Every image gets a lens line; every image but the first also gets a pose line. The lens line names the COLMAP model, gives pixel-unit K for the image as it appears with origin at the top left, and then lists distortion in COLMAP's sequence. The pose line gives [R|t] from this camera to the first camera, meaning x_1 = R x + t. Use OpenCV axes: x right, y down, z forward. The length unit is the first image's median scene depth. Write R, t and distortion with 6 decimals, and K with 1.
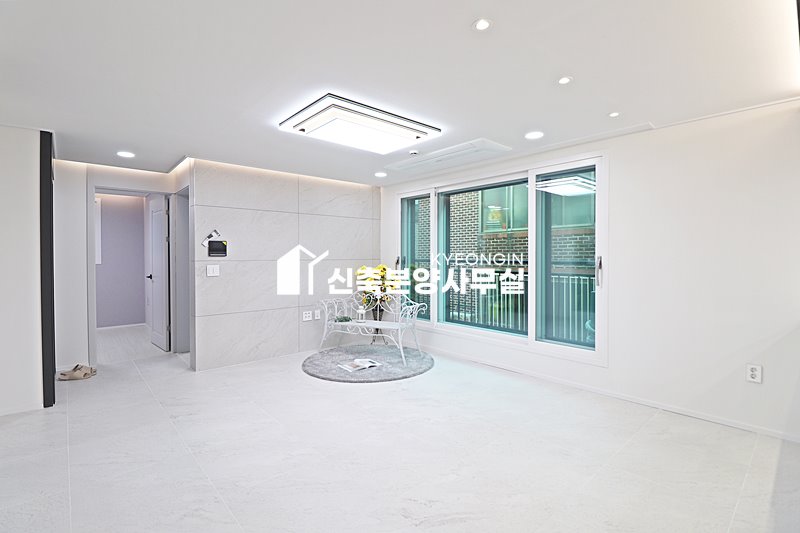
lens RADIAL K [[371.4, 0, 395.5], [0, 371.4, 260.8], [0, 0, 1]] dist [0.000767, -0.014419]
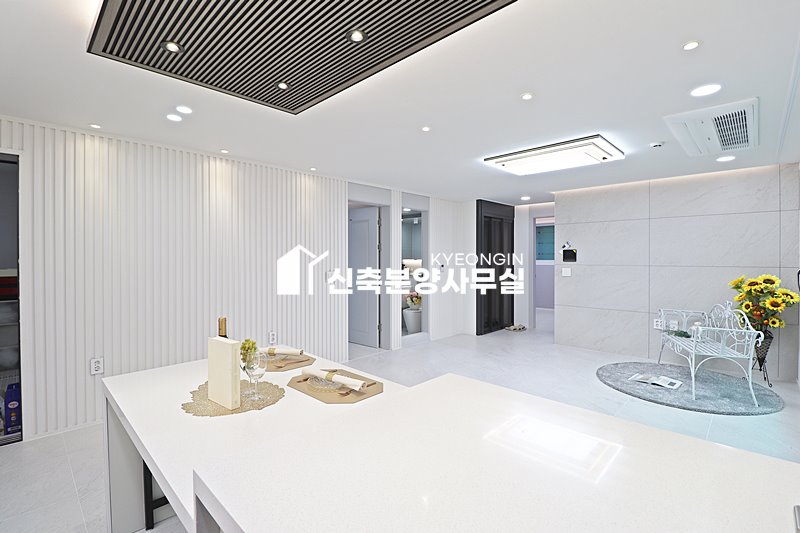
lens RADIAL K [[371.4, 0, 395.5], [0, 371.4, 260.8], [0, 0, 1]] dist [0.000767, -0.014419]
pose [[0.065112, 0.007818, -0.997847, 0.790045], [-0.009962, 0.999925, 0.007184, -0.017898], [0.997828, 0.009473, 0.065185, 0.301262]]
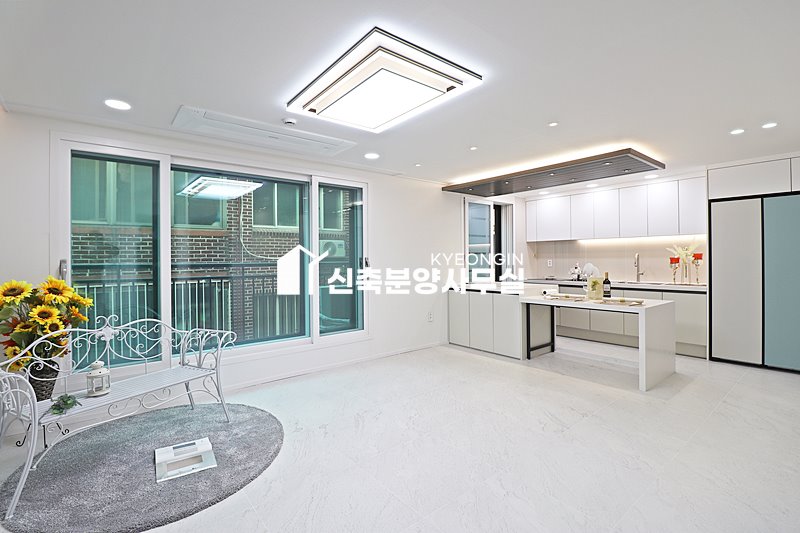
lens RADIAL K [[368.9, 0, 401.4], [0, 368.9, 258.6], [0, 0, 1]] dist [-0.000188, -0.014908]
pose [[0.049371, -0.001691, 0.998779, -0.626876], [0.020250, 0.999795, 0.000691, -0.005223], [-0.998575, 0.020192, 0.049395, 0.663227]]
